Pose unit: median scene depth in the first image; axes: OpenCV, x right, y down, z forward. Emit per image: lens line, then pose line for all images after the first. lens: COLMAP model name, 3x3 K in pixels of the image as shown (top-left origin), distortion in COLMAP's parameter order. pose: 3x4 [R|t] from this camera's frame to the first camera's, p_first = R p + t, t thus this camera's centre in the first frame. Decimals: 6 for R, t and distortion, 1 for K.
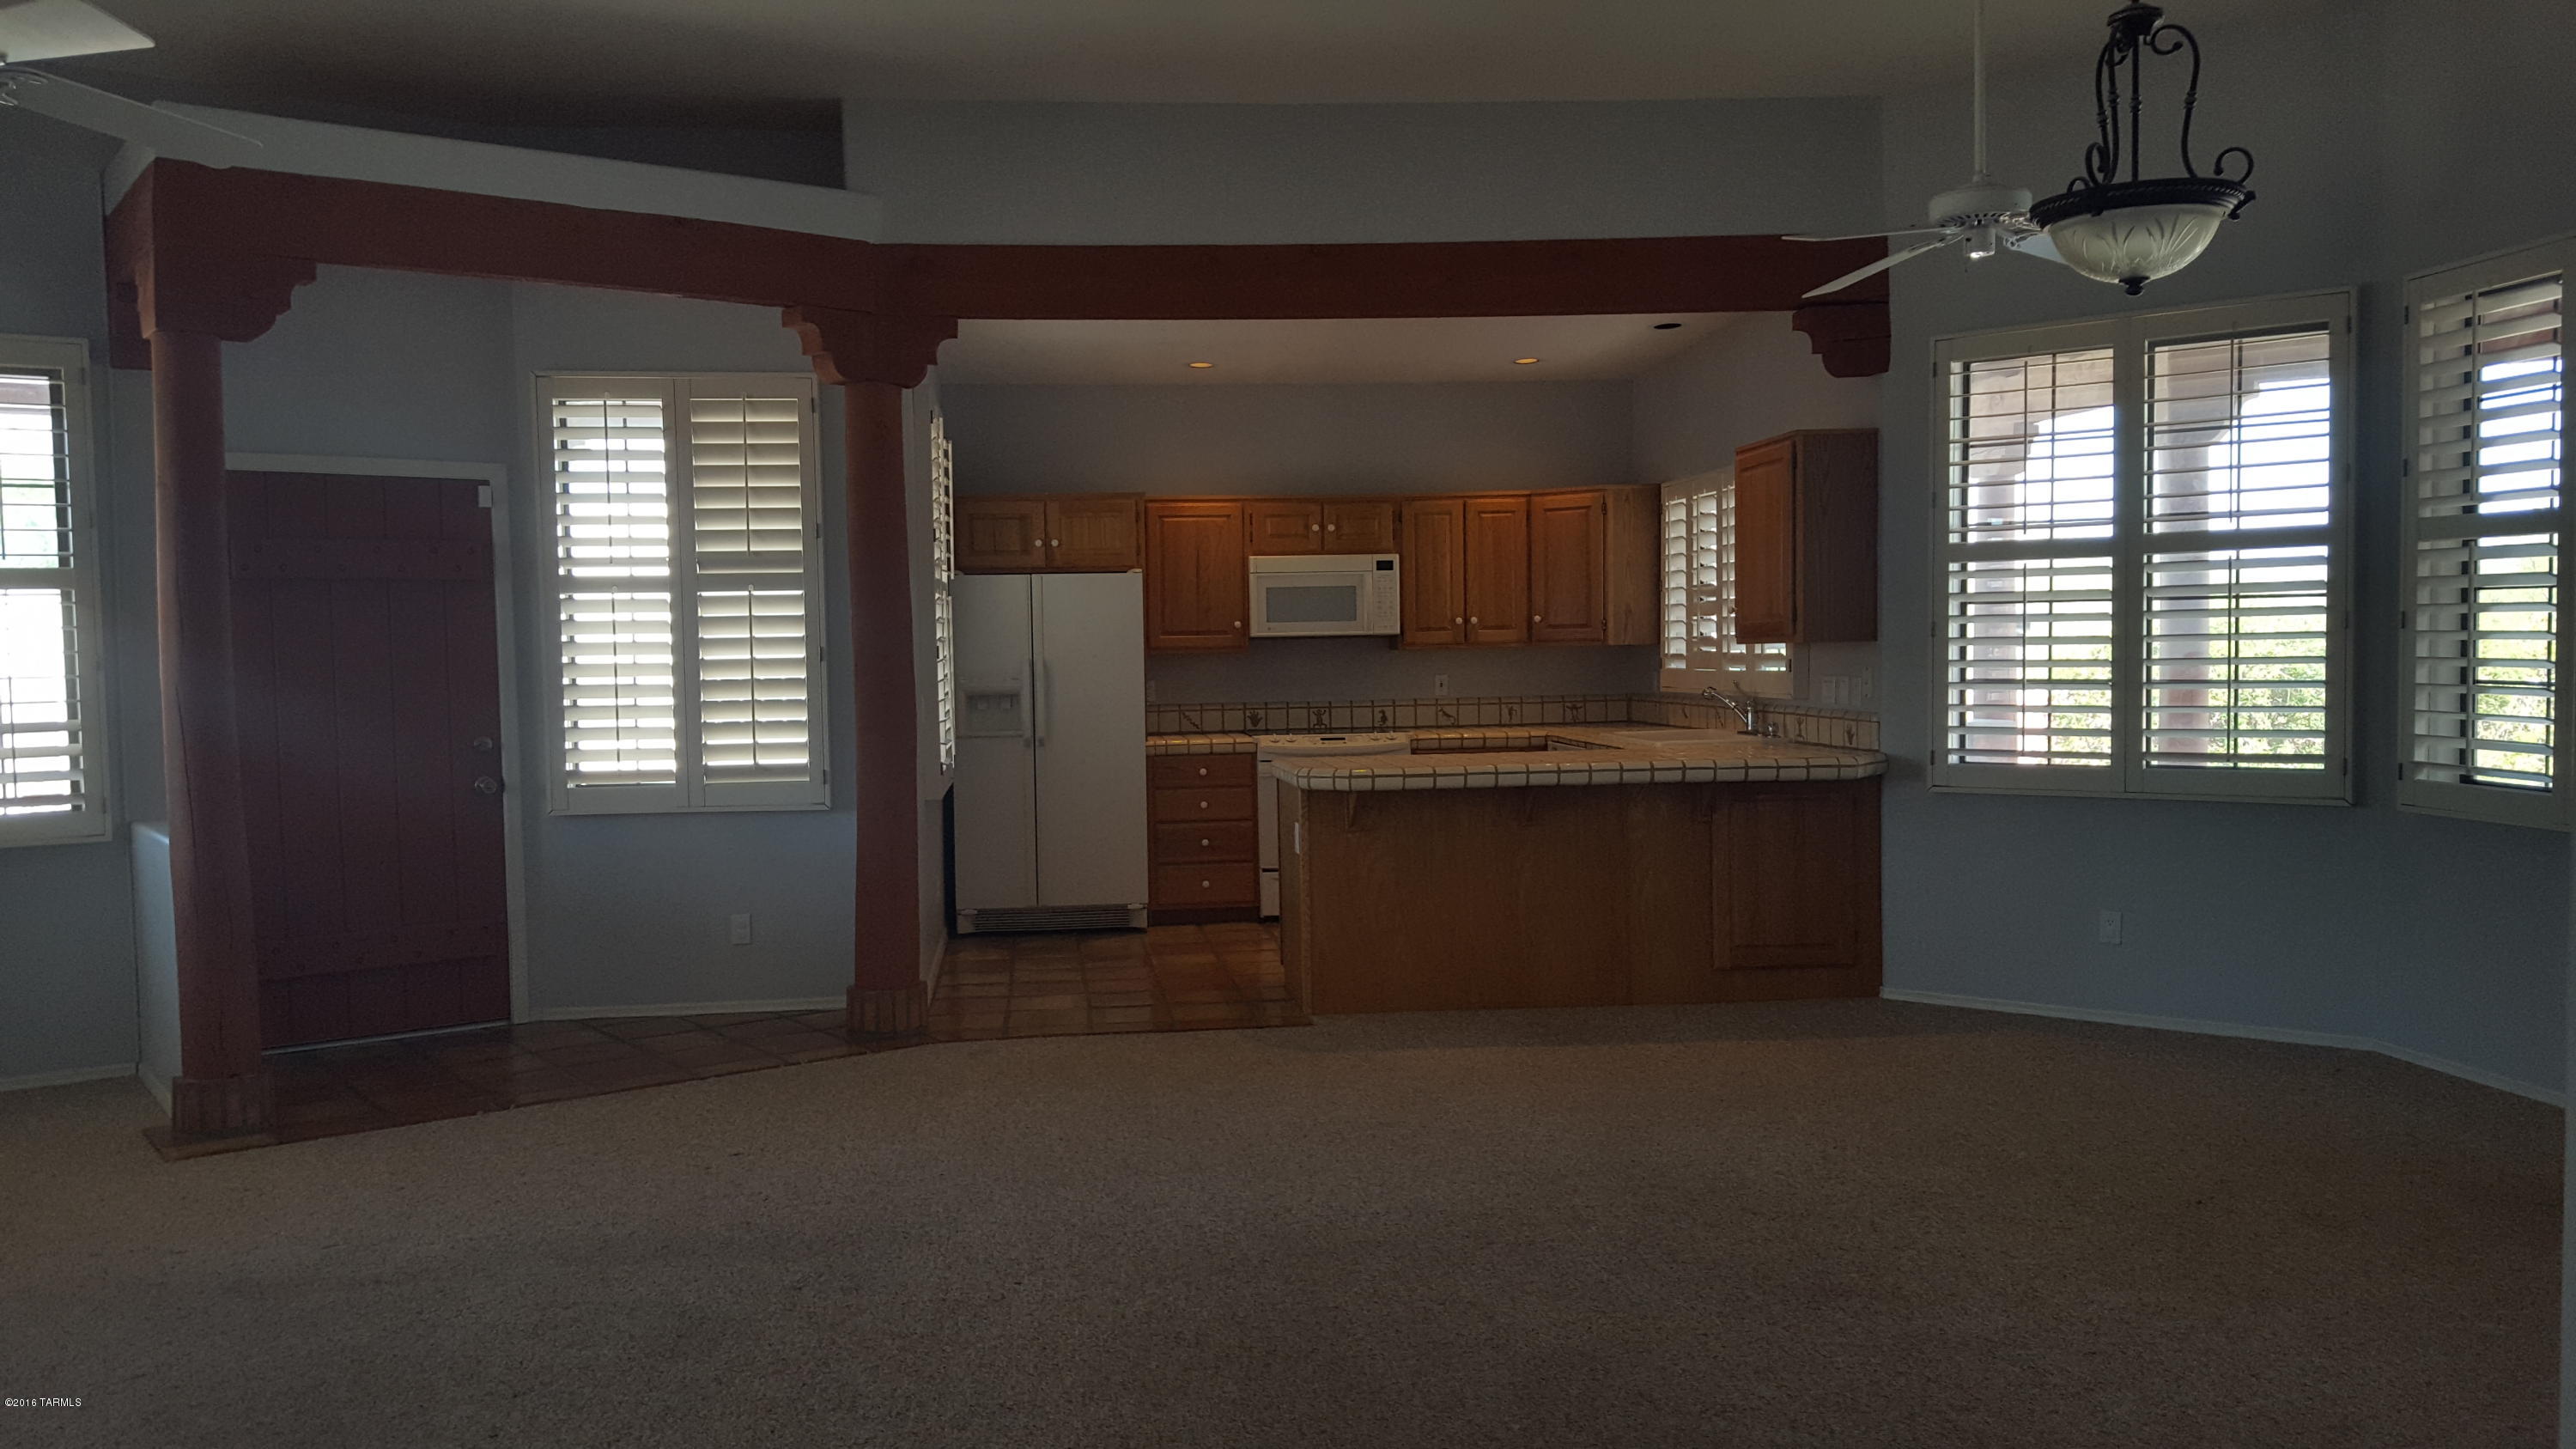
lens RADIAL K [[1937.8, 0, 1227.9], [0, 1937.8, 751.5], [0, 0, 1]] dist [0.092551, -0.140751]
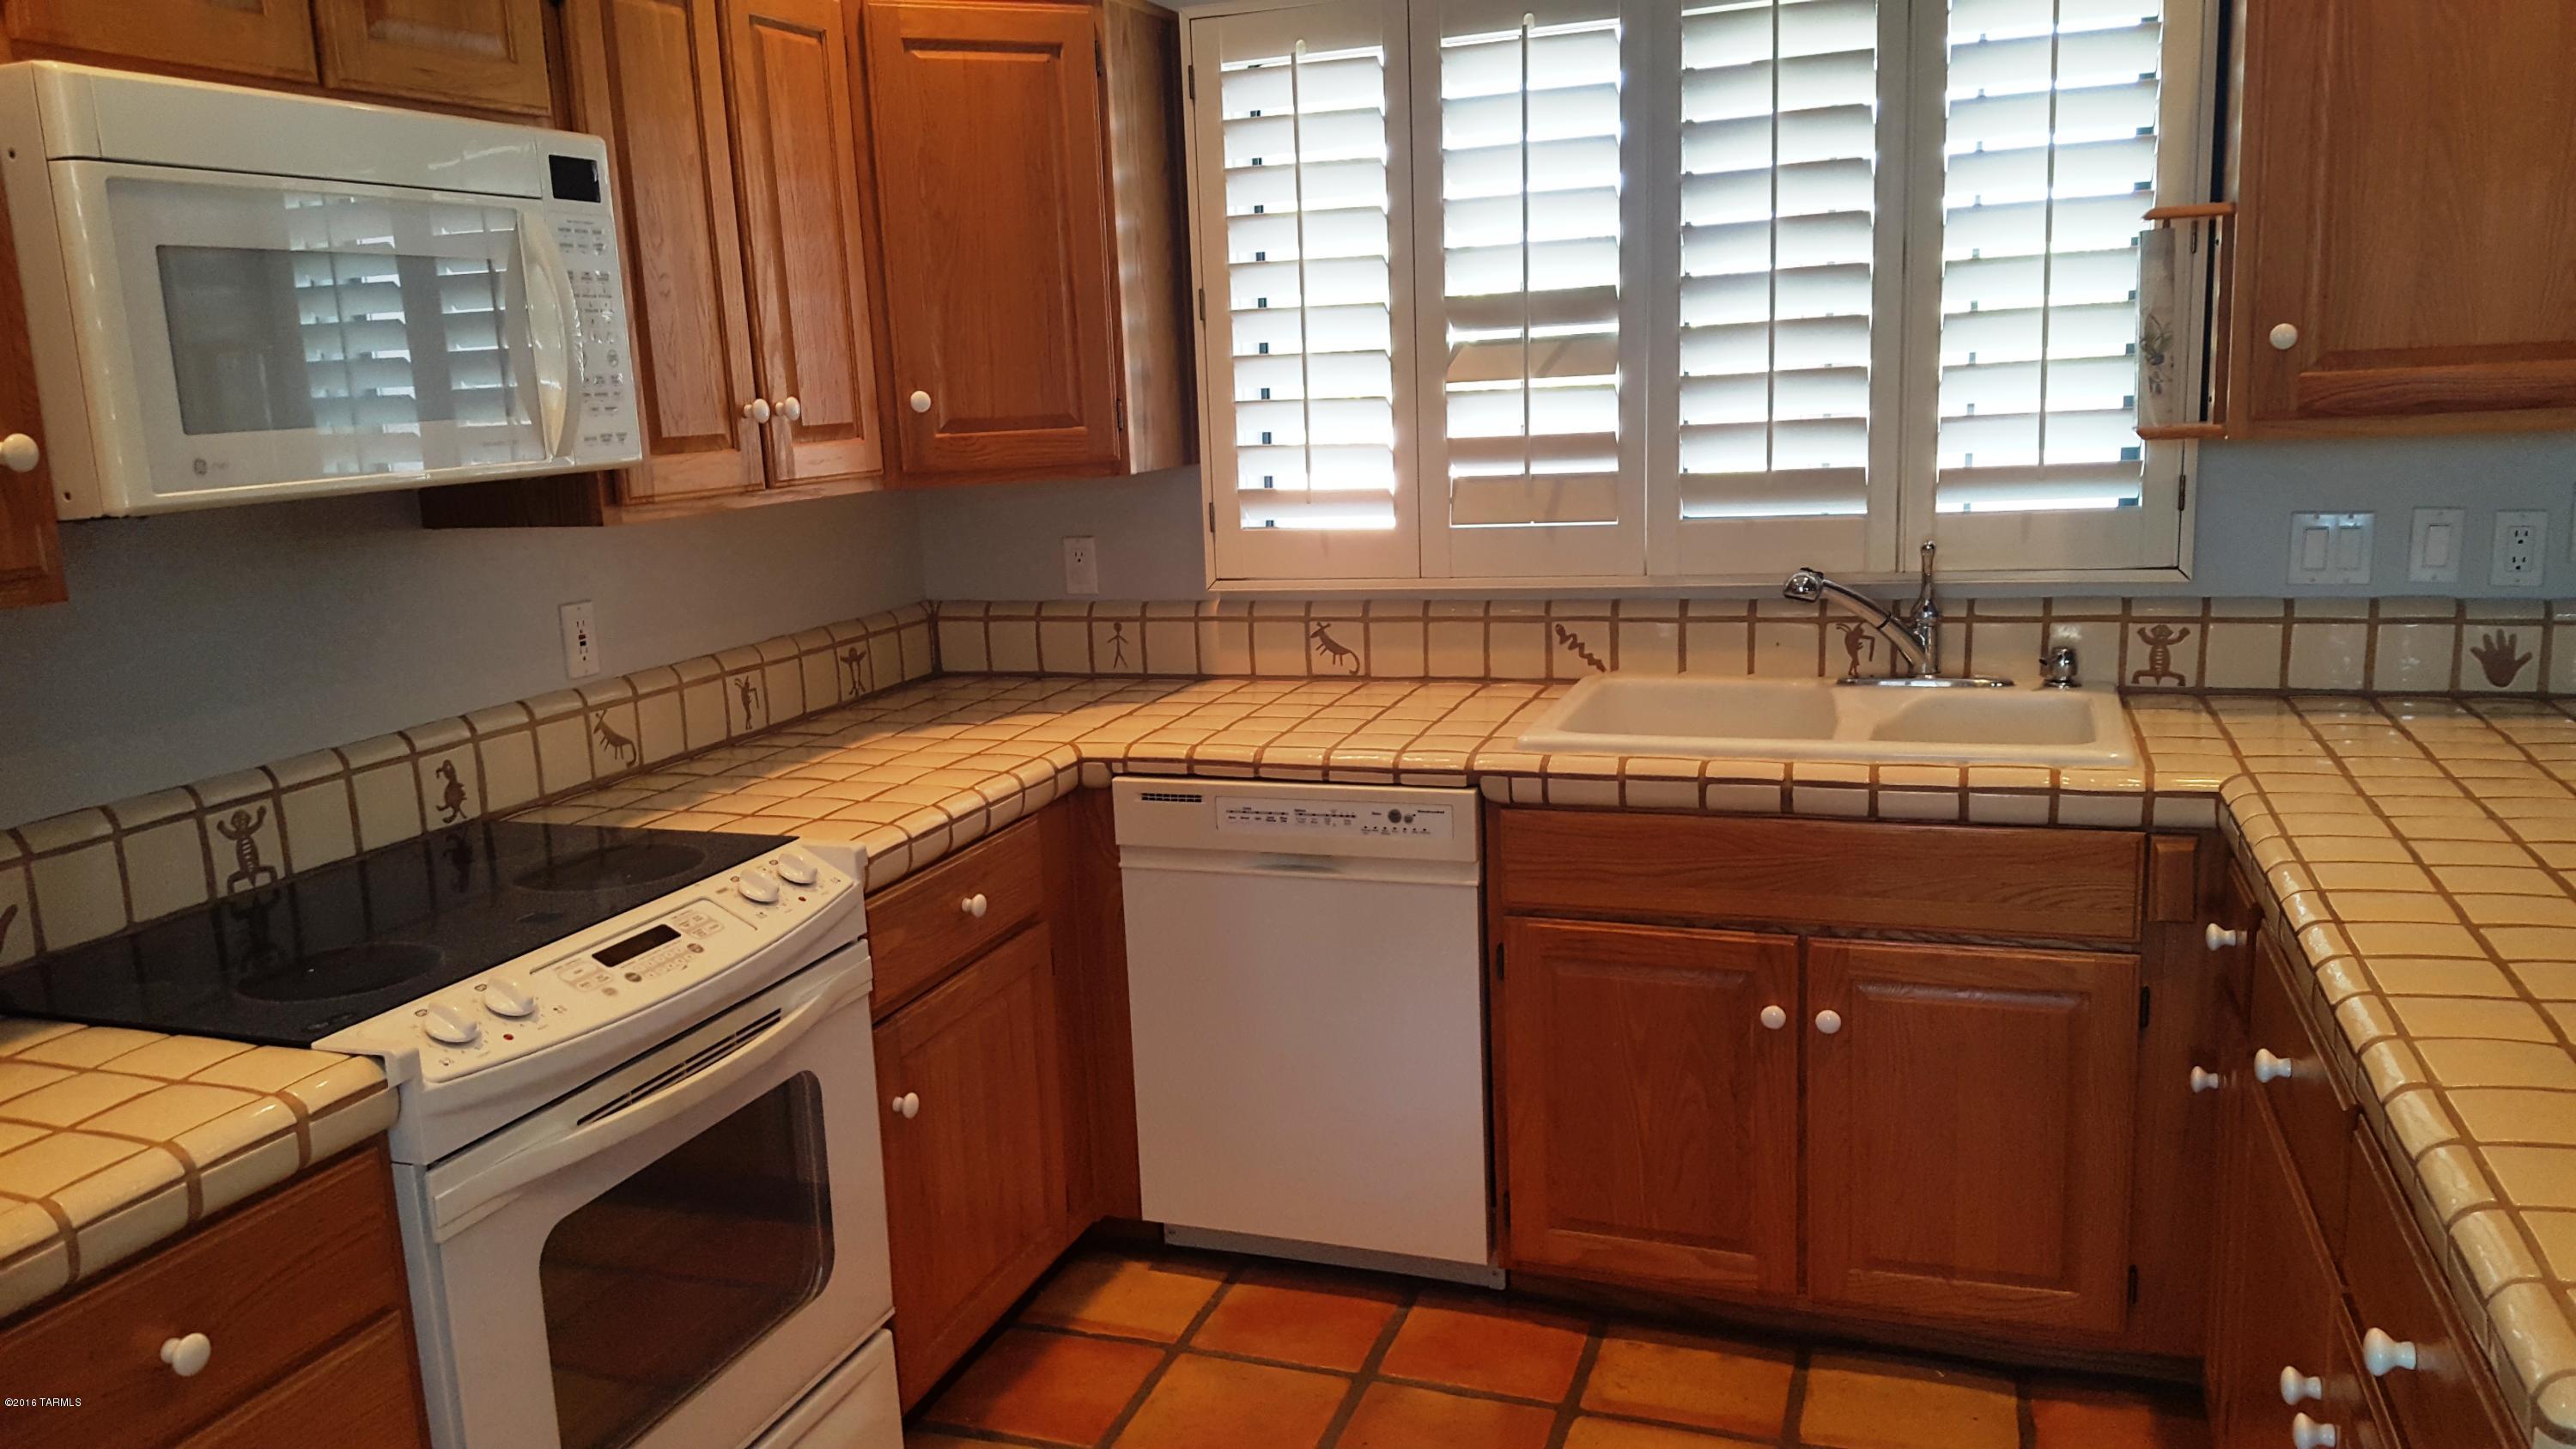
lens RADIAL K [[1937.8, 0, 1270.4], [0, 1937.8, 759.3], [0, 0, 1]] dist [0.092551, -0.140751]
pose [[0.443548, -0.178317, 0.878333, -0.125102], [0.079769, 0.983973, 0.159481, -0.067526], [-0.892694, -0.000674, 0.450663, 0.960211]]
